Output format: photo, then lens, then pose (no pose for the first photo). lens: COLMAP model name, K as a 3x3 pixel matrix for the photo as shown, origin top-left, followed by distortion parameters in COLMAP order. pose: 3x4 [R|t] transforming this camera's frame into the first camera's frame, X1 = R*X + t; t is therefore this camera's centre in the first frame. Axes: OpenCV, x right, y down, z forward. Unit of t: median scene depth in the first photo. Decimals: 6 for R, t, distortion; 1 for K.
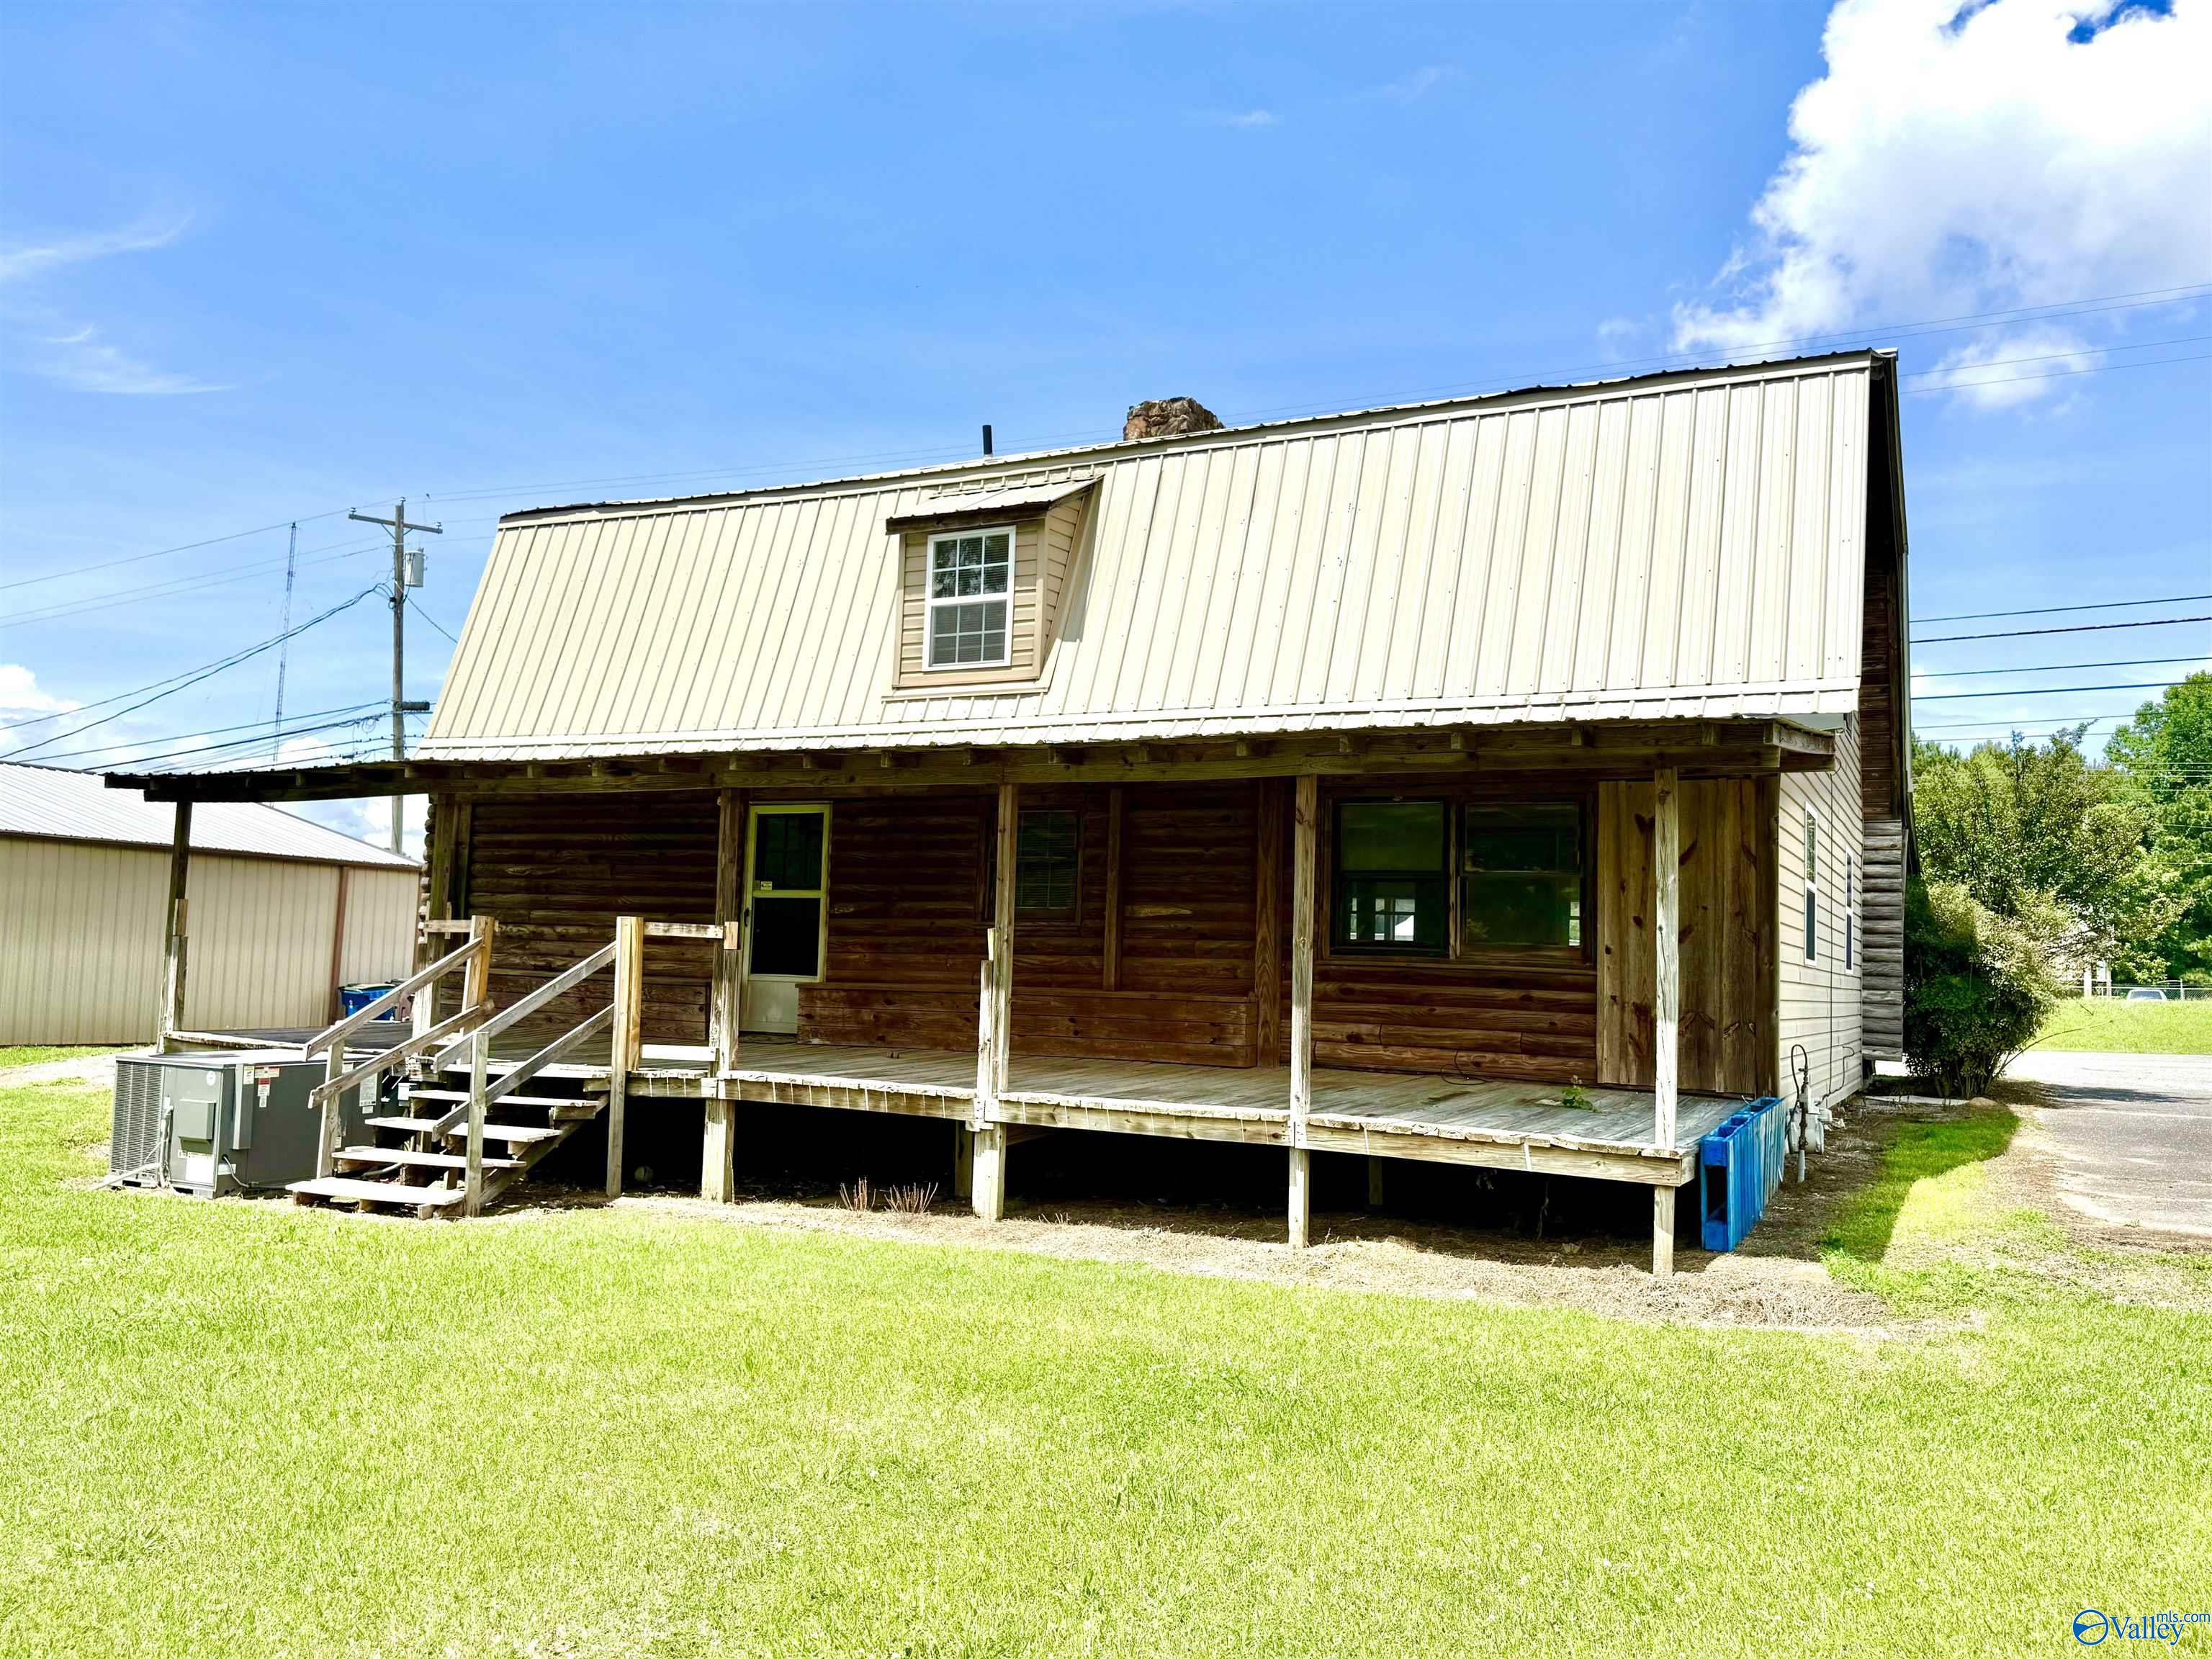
lens RADIAL K [[1621.6, 0, 1115.7], [0, 1621.6, 820.4], [0, 0, 1]] dist [0.056236, -0.055435]
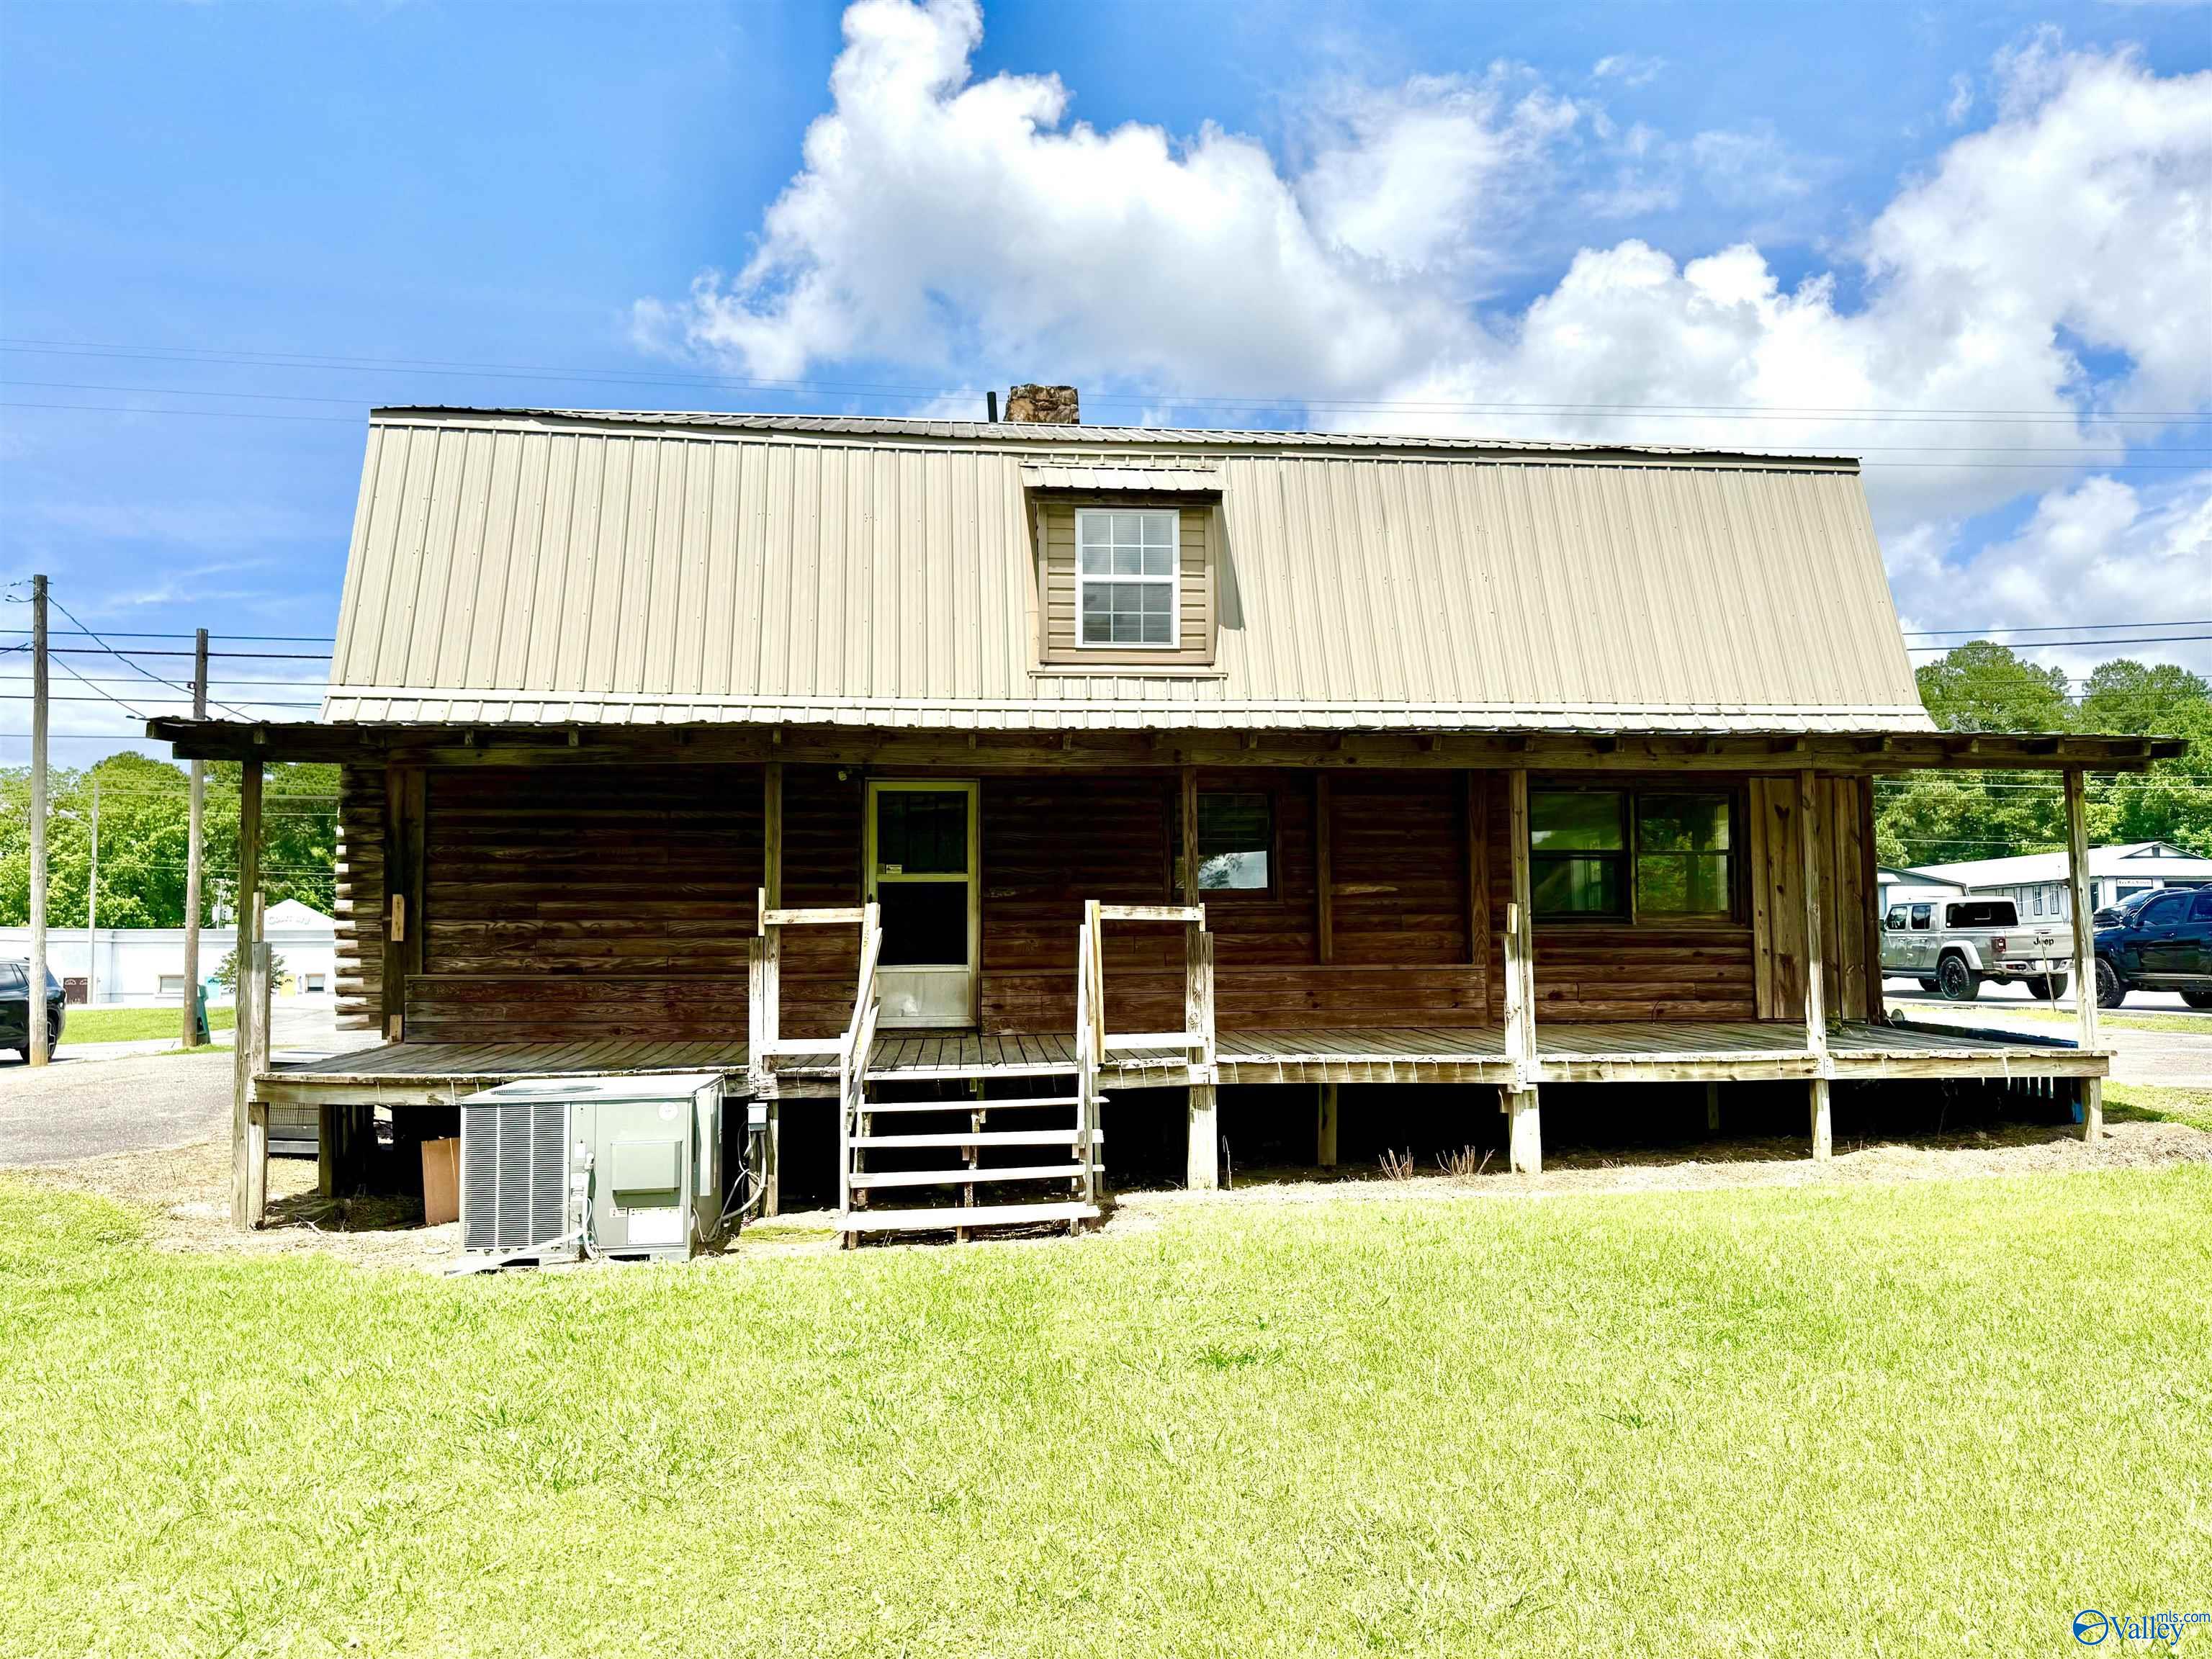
lens RADIAL K [[1621.6, 0, 1098.5], [0, 1621.6, 820.0], [0, 0, 1]] dist [0.056236, -0.055435]
pose [[0.841339, 0.008516, 0.540440, -0.754977], [-0.013184, 0.999902, 0.004769, 0.008059], [-0.540347, -0.011137, 0.841369, 0.205379]]
